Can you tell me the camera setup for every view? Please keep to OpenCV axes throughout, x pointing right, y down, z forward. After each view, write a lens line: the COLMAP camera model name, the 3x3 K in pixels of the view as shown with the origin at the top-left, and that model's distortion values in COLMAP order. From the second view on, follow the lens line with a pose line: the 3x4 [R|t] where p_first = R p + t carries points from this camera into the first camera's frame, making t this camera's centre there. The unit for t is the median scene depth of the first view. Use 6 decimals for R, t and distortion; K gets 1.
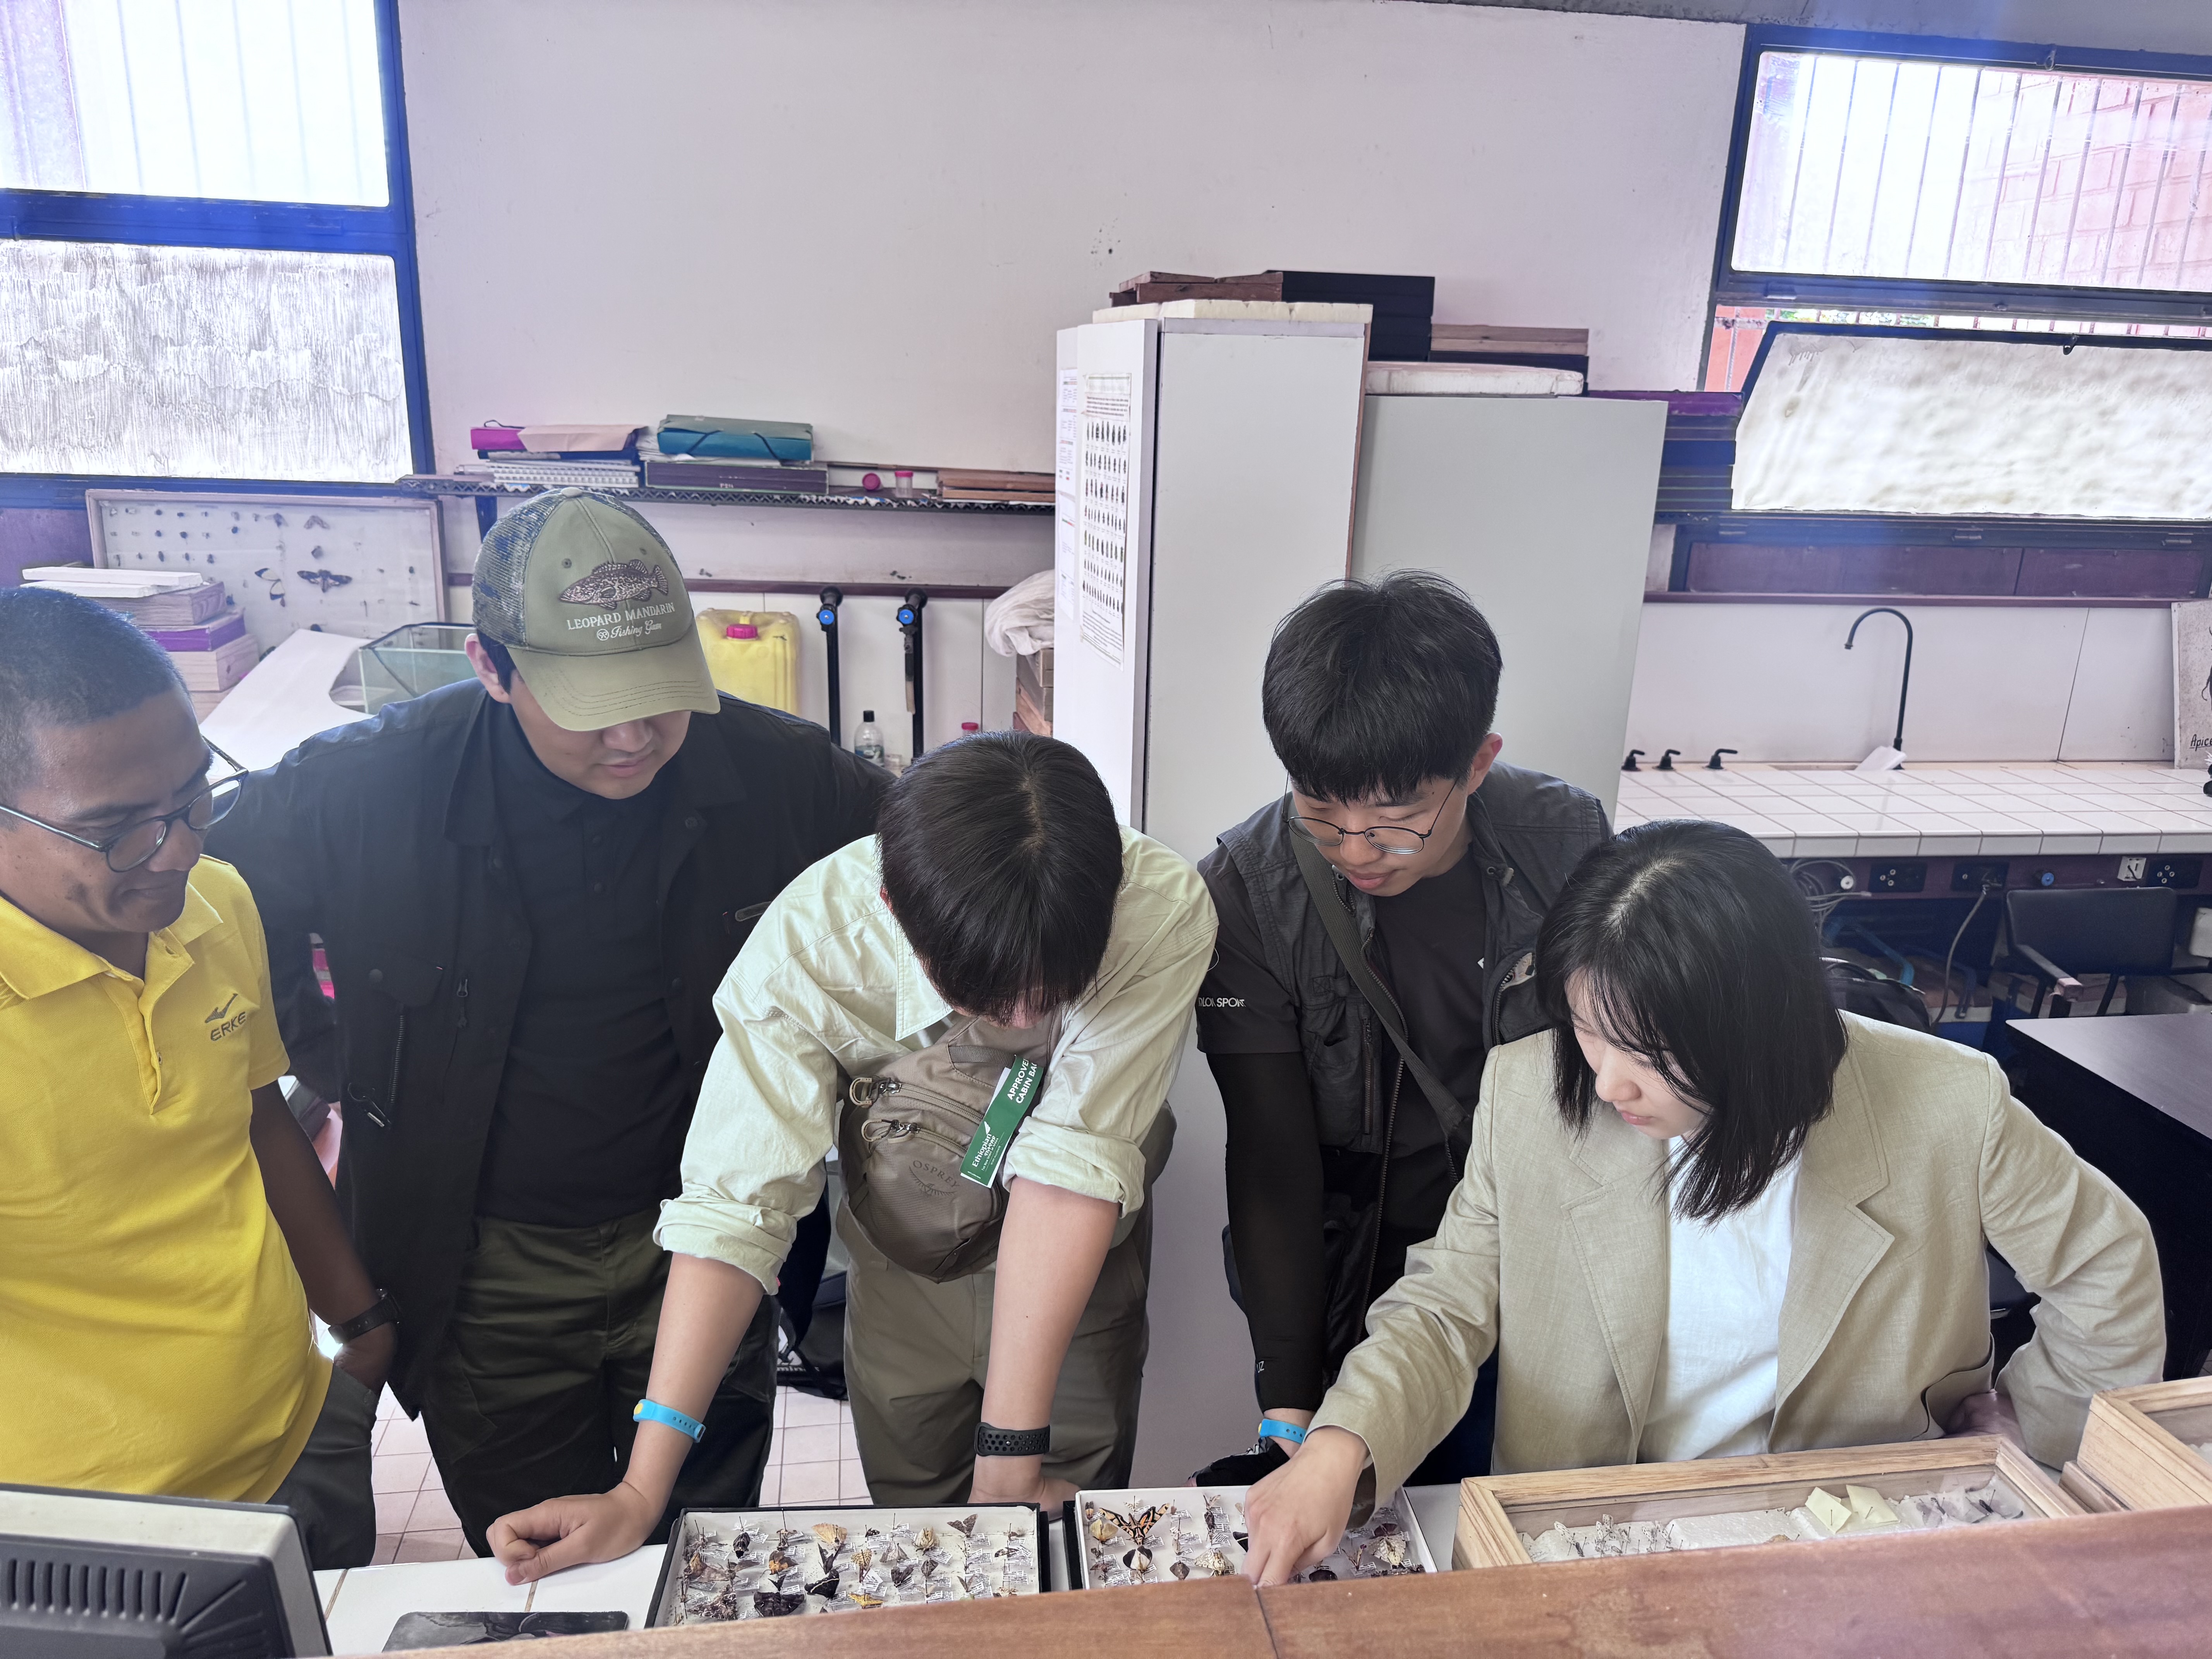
lens RADIAL K [[1551.6, 0, 1102.9], [0, 1551.6, 829.5], [0, 0, 1]] dist [-0.006185, -0.001504]
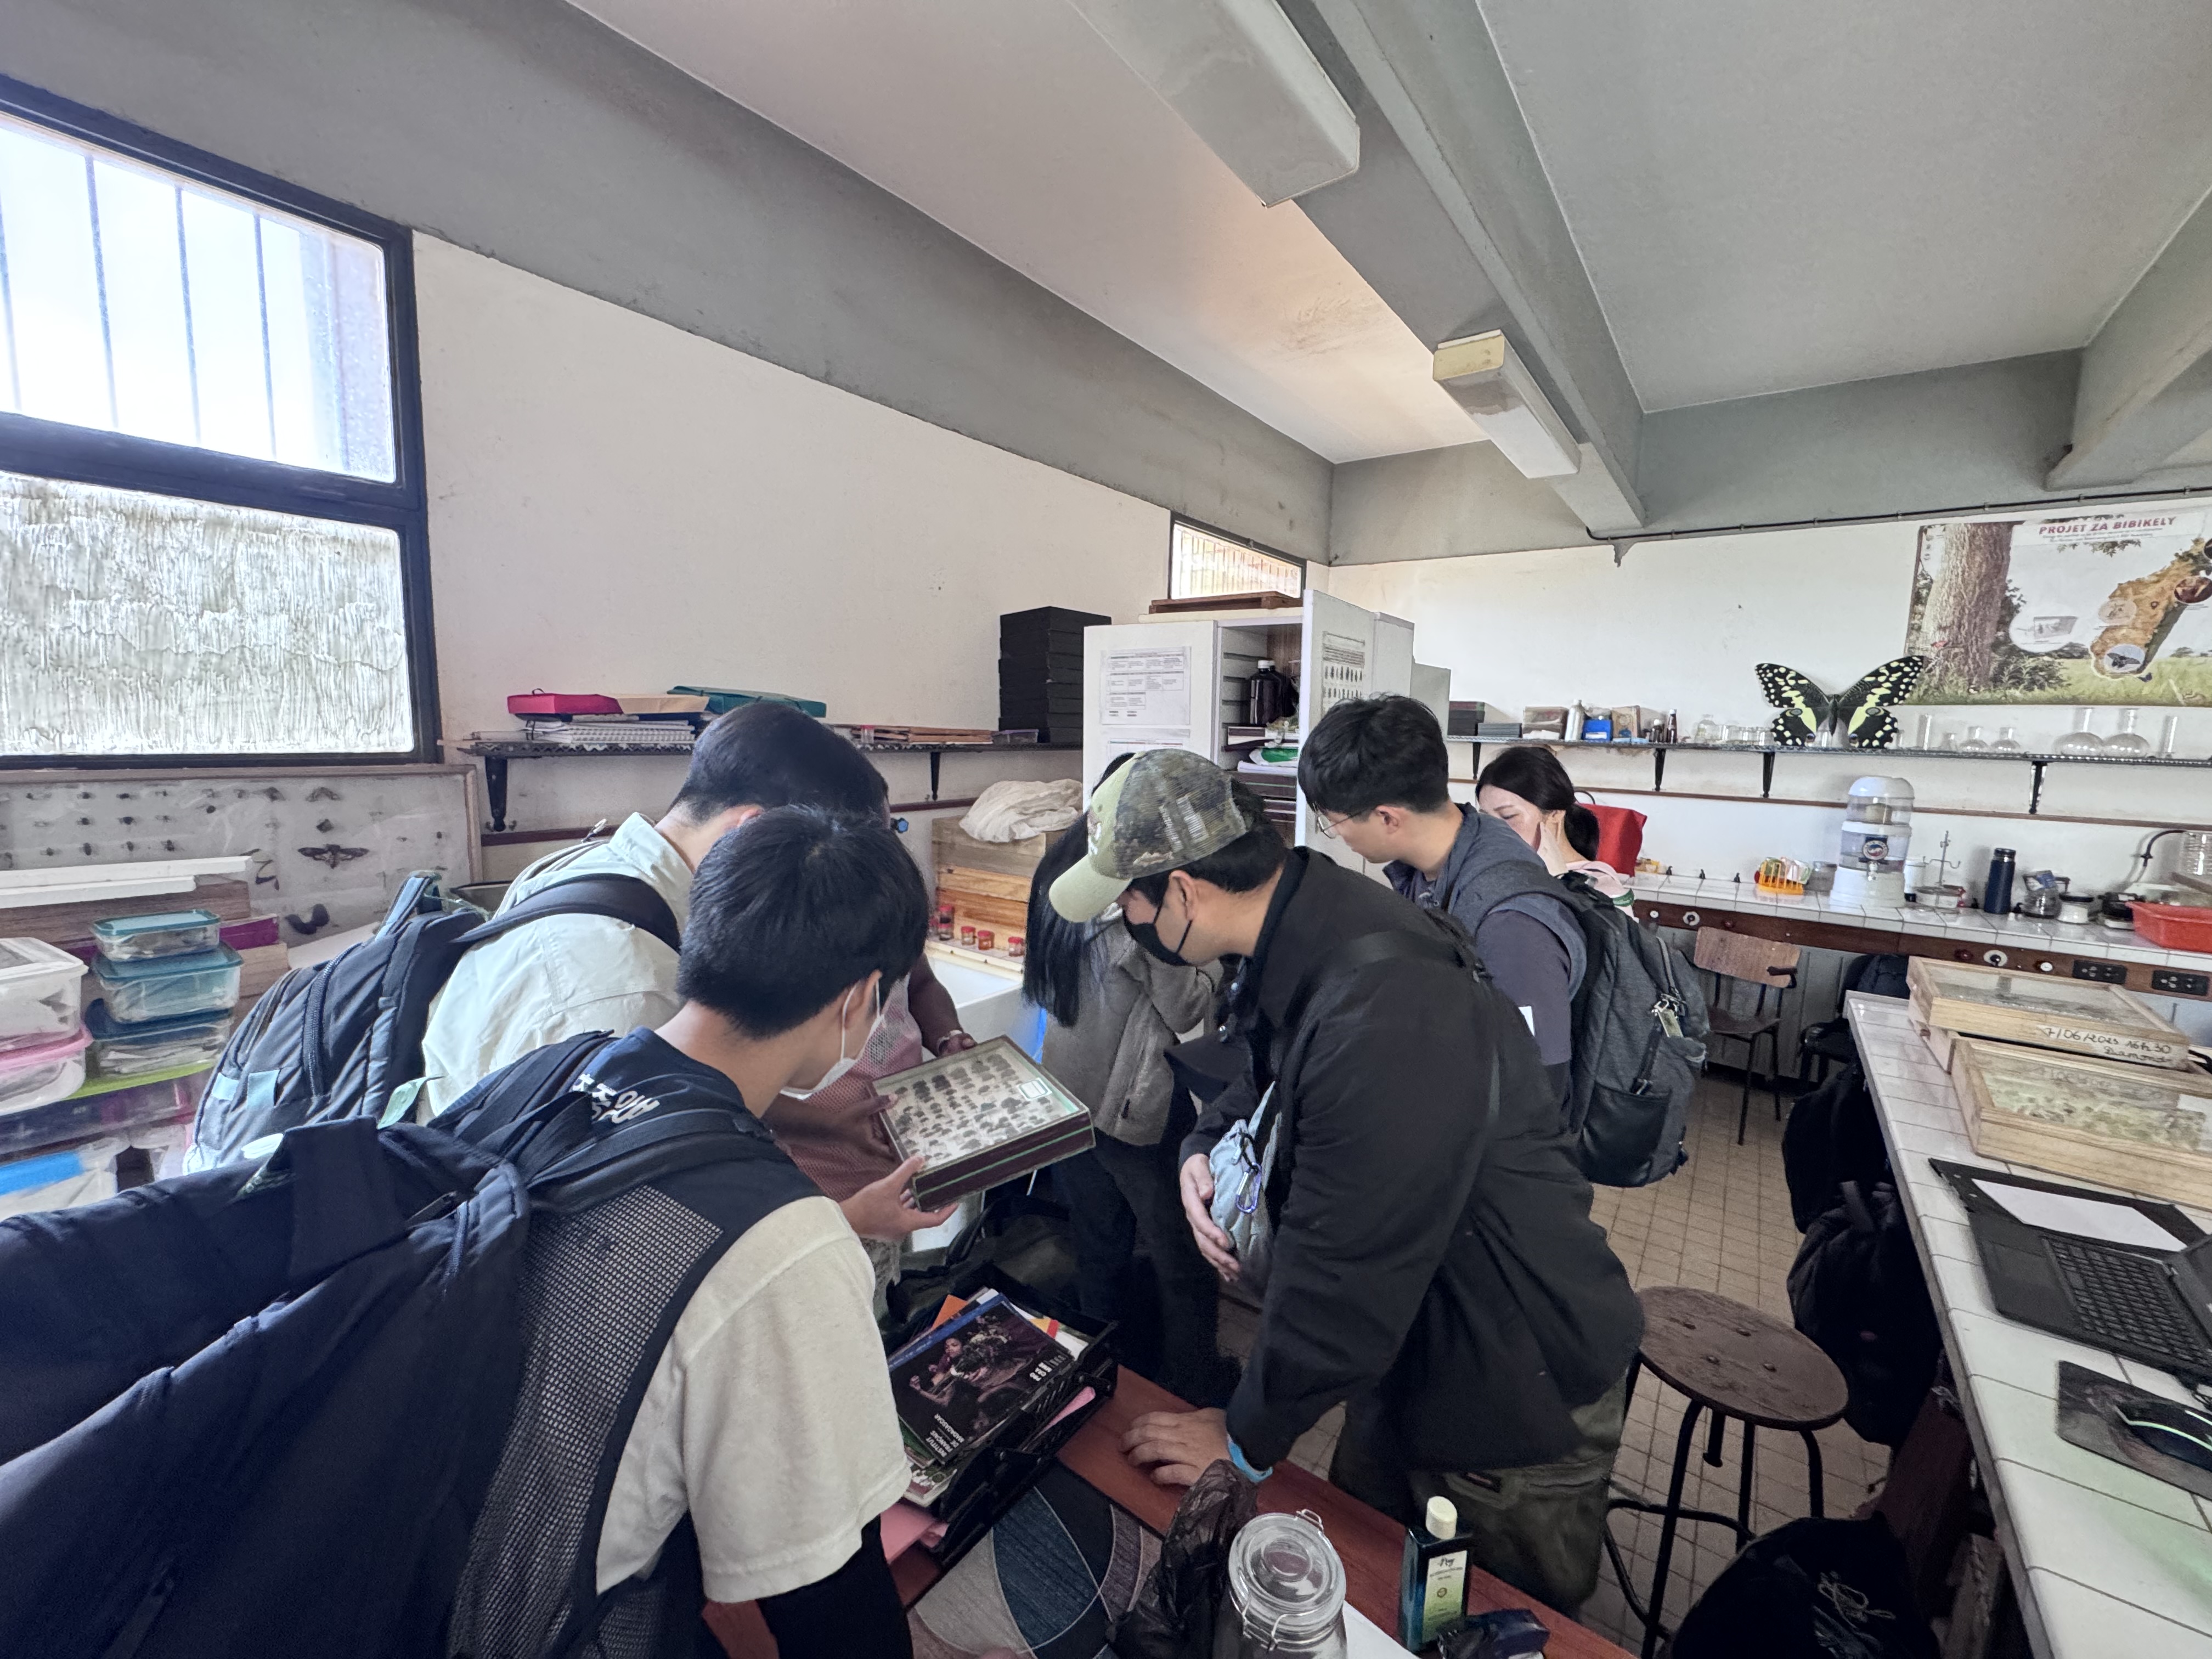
lens RADIAL K [[885.6, 0, 1107.6], [0, 885.6, 828.8], [0, 0, 1]] dist [-0.001770, -0.000556]
pose [[0.703630, -0.105232, 0.702731, -0.543906], [0.204427, 0.977140, -0.058365, -0.050128], [-0.680525, 0.184725, 0.709057, 0.302243]]
